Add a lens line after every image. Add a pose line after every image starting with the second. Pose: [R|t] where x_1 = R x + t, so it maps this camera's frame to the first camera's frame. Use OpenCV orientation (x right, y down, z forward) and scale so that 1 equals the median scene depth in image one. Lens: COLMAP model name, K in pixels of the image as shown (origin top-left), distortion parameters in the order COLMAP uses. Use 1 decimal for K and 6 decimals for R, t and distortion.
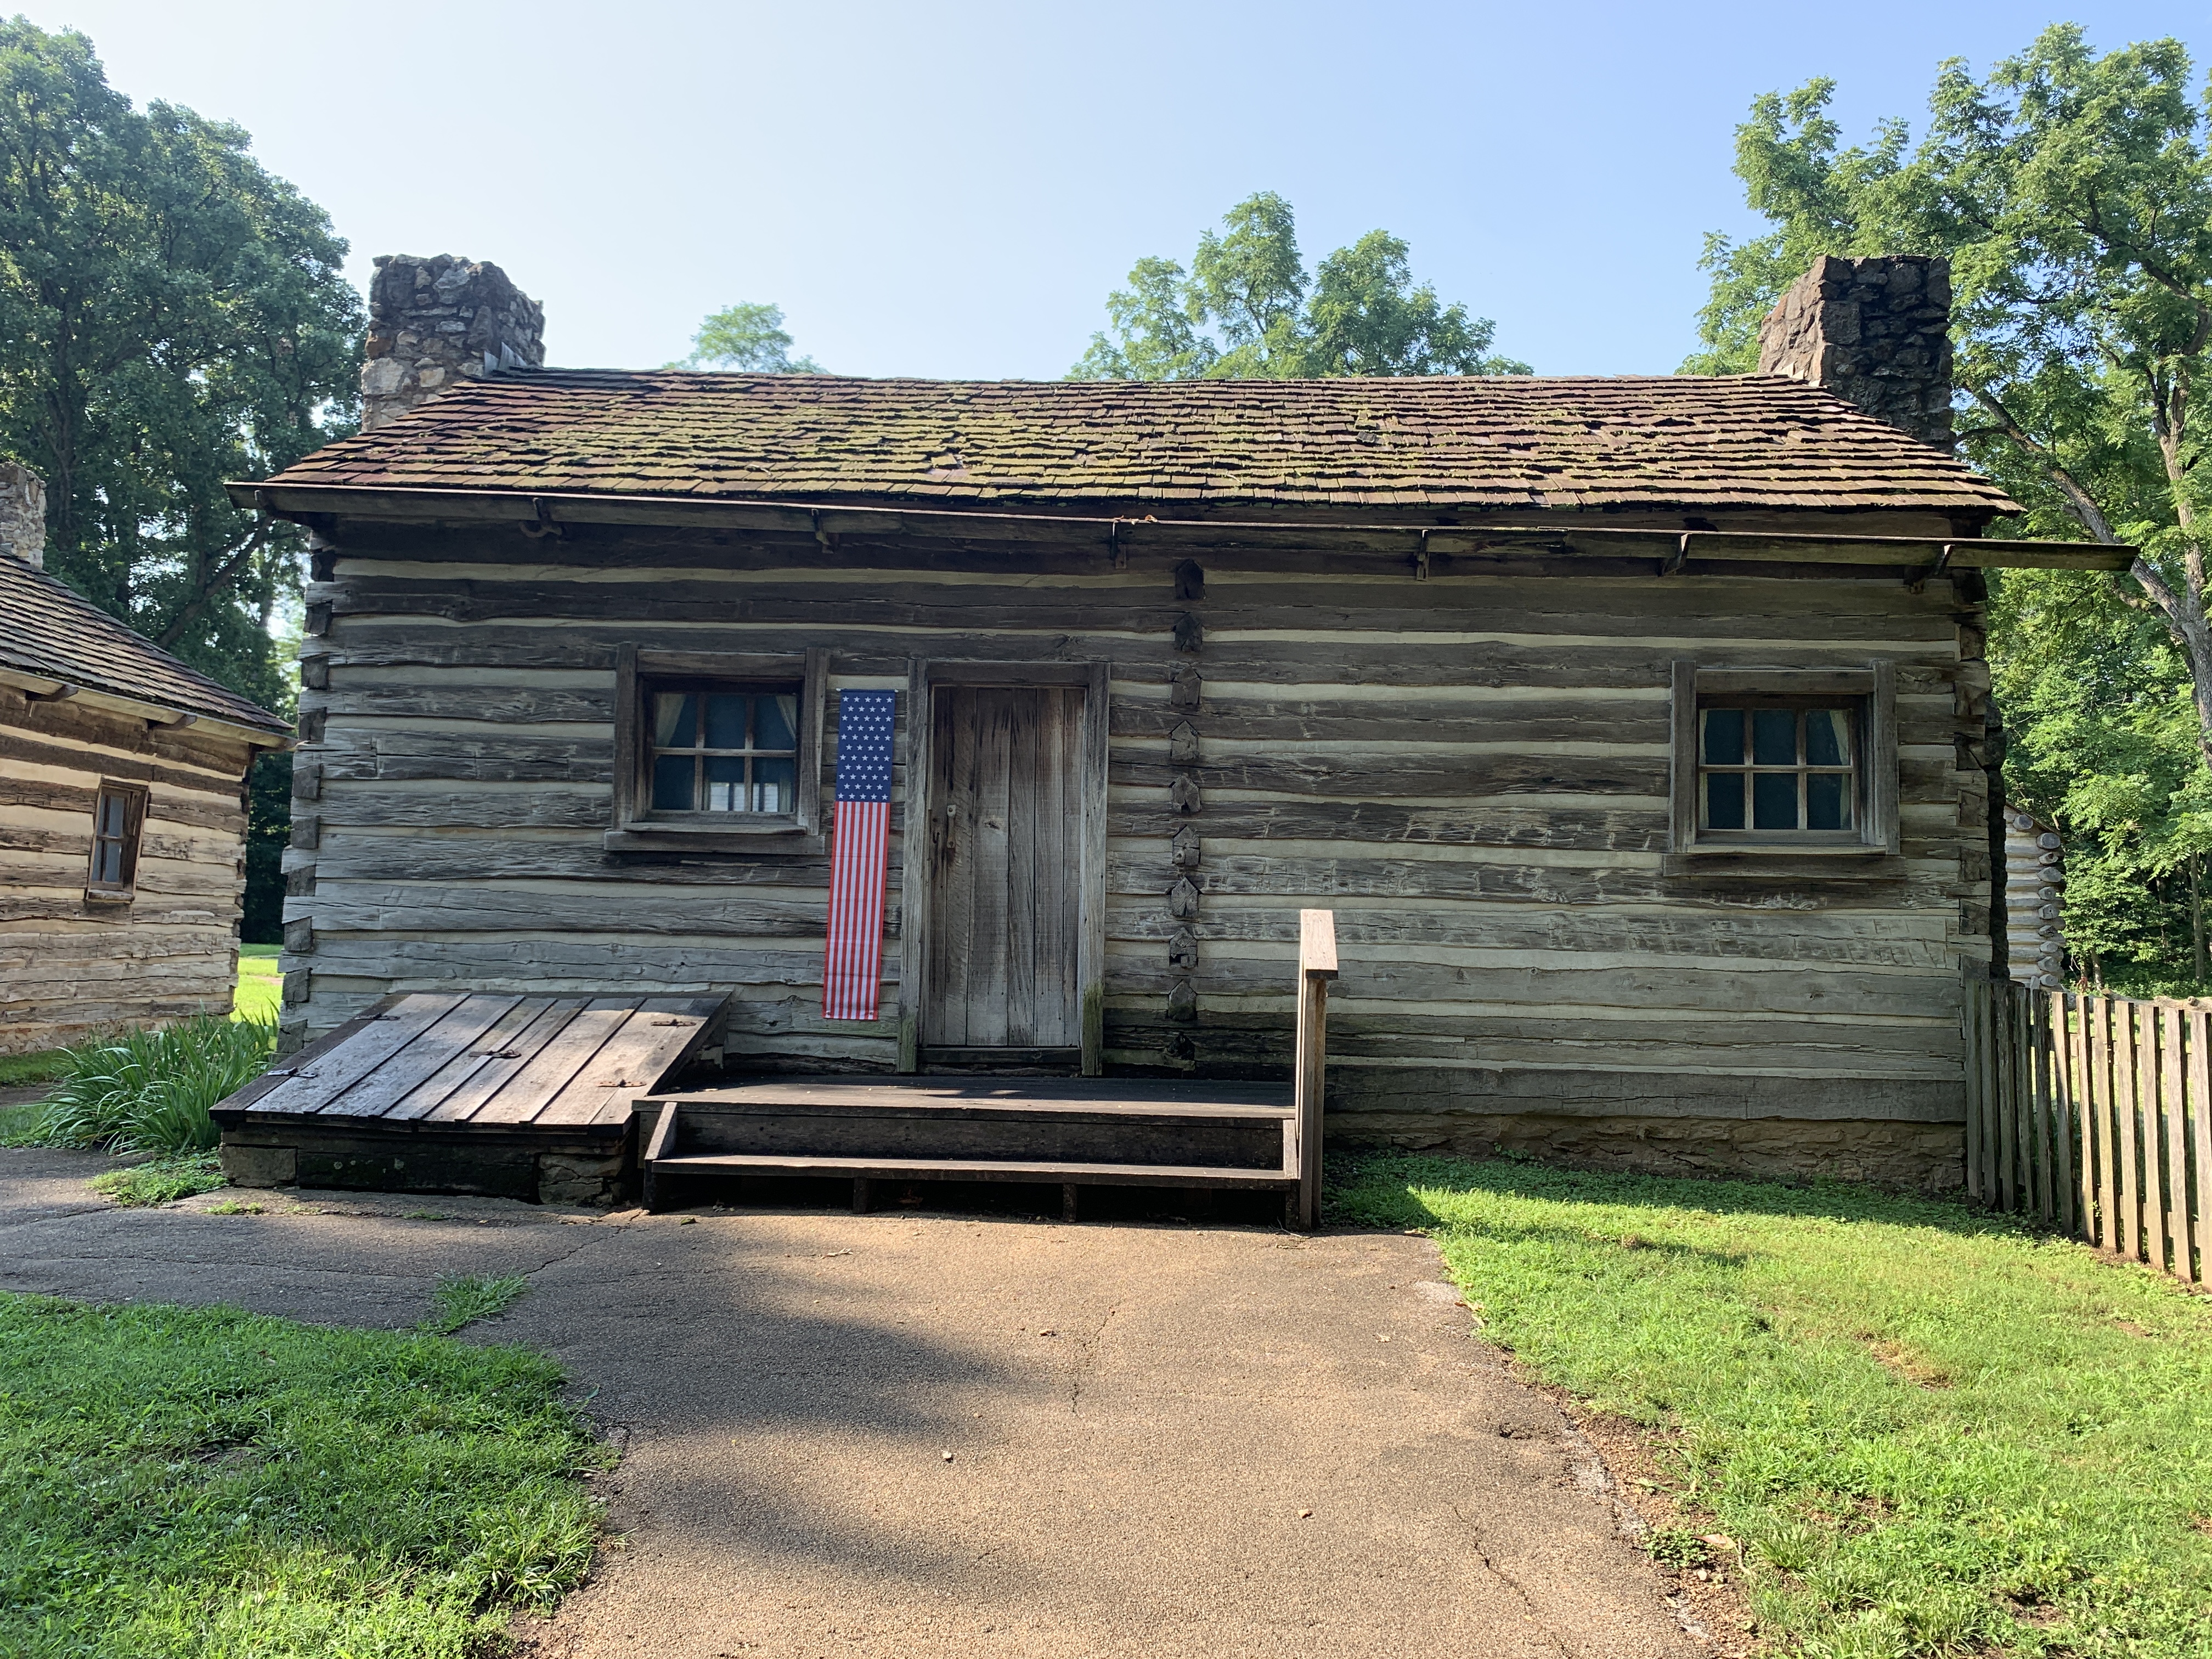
lens RADIAL K [[1717.0, 0, 1117.2], [0, 1717.0, 795.9], [0, 0, 1]] dist [0.074550, -0.107023]
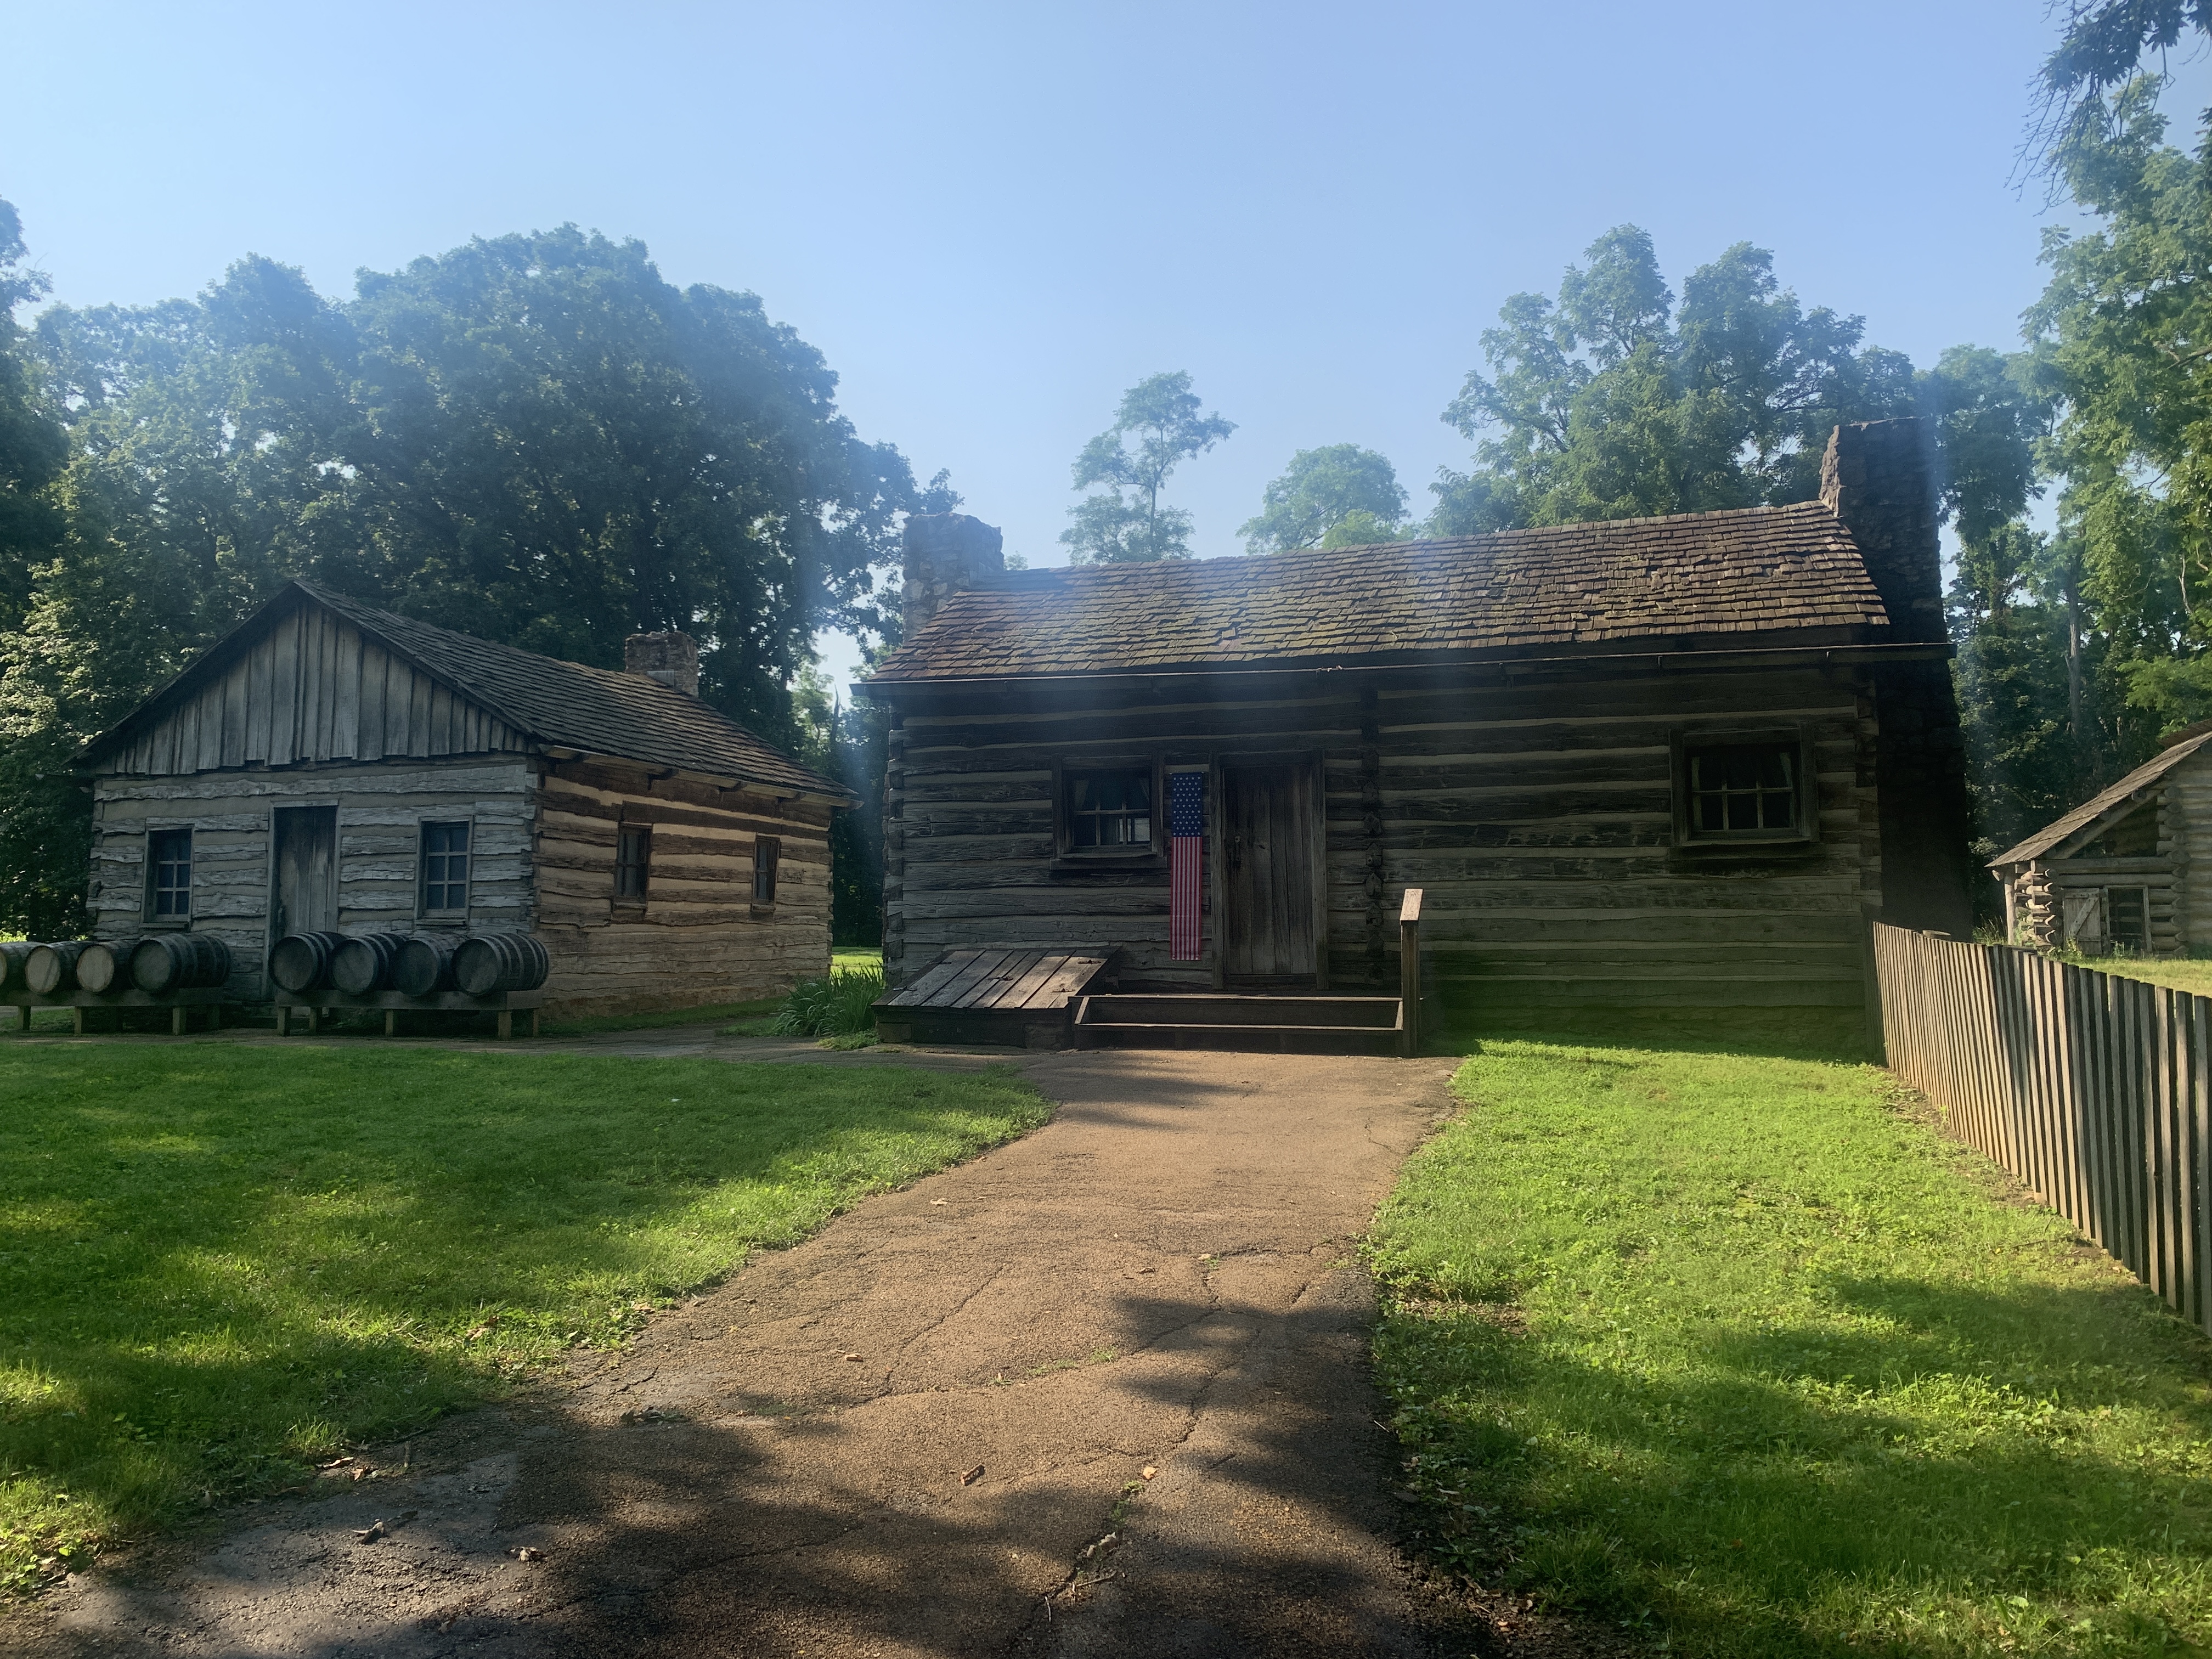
lens RADIAL K [[1717.0, 0, 1117.2], [0, 1717.0, 795.9], [0, 0, 1]] dist [0.074550, -0.107023]
pose [[0.965750, -0.049895, -0.254631, 0.230437], [0.050133, 0.998727, -0.005561, -0.031969], [0.254585, -0.007395, 0.967022, -0.712719]]
